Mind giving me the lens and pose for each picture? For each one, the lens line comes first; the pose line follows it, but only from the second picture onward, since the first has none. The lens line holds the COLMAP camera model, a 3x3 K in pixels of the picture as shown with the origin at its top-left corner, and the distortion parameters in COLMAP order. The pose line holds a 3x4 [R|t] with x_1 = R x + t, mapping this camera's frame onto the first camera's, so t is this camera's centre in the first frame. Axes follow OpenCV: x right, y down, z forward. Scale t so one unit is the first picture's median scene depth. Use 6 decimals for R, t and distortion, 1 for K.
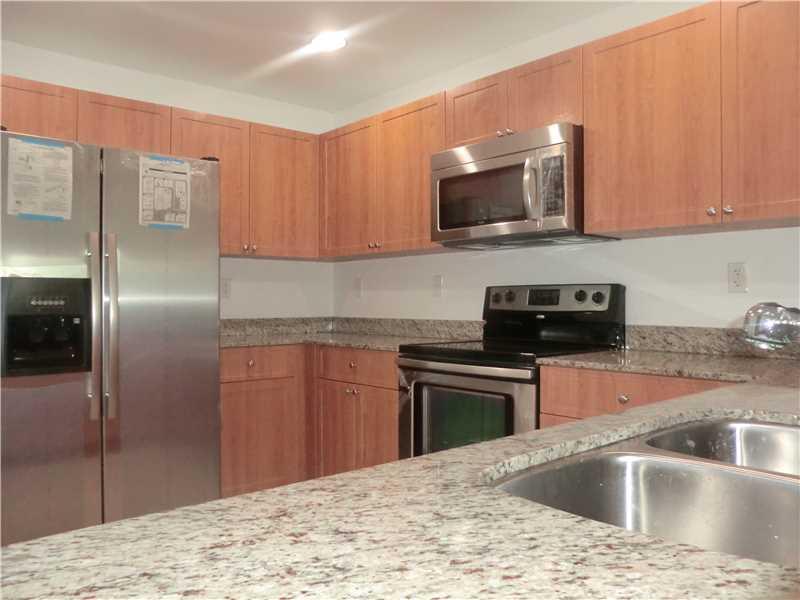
lens RADIAL K [[636.4, 0, 401.6], [0, 636.4, 300.4], [0, 0, 1]] dist [-0.090013, 0.073194]
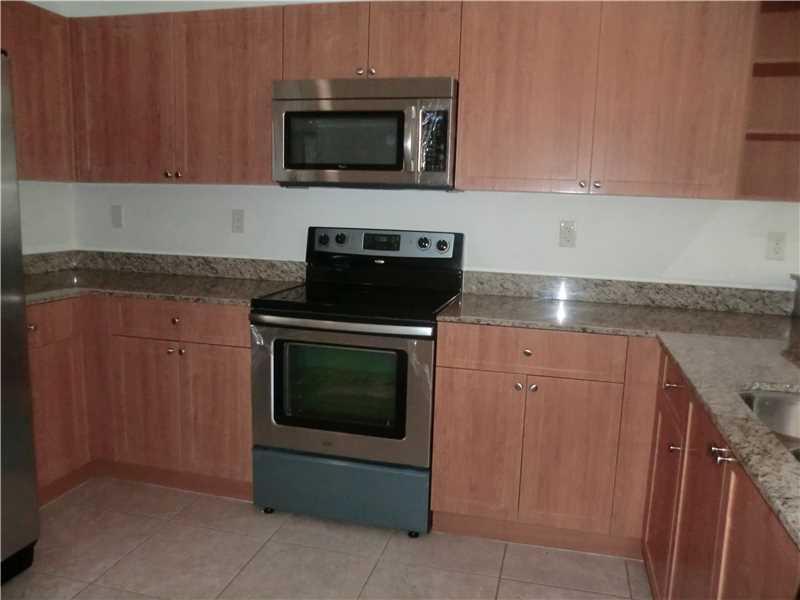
lens RADIAL K [[636.4, 0, 401.6], [0, 636.4, 300.4], [0, 0, 1]] dist [-0.090013, 0.073194]
pose [[0.824892, -0.063531, 0.561708, -0.336862], [-0.030685, 0.987167, 0.156713, -0.075914], [-0.564456, -0.146508, 0.812357, 0.158555]]
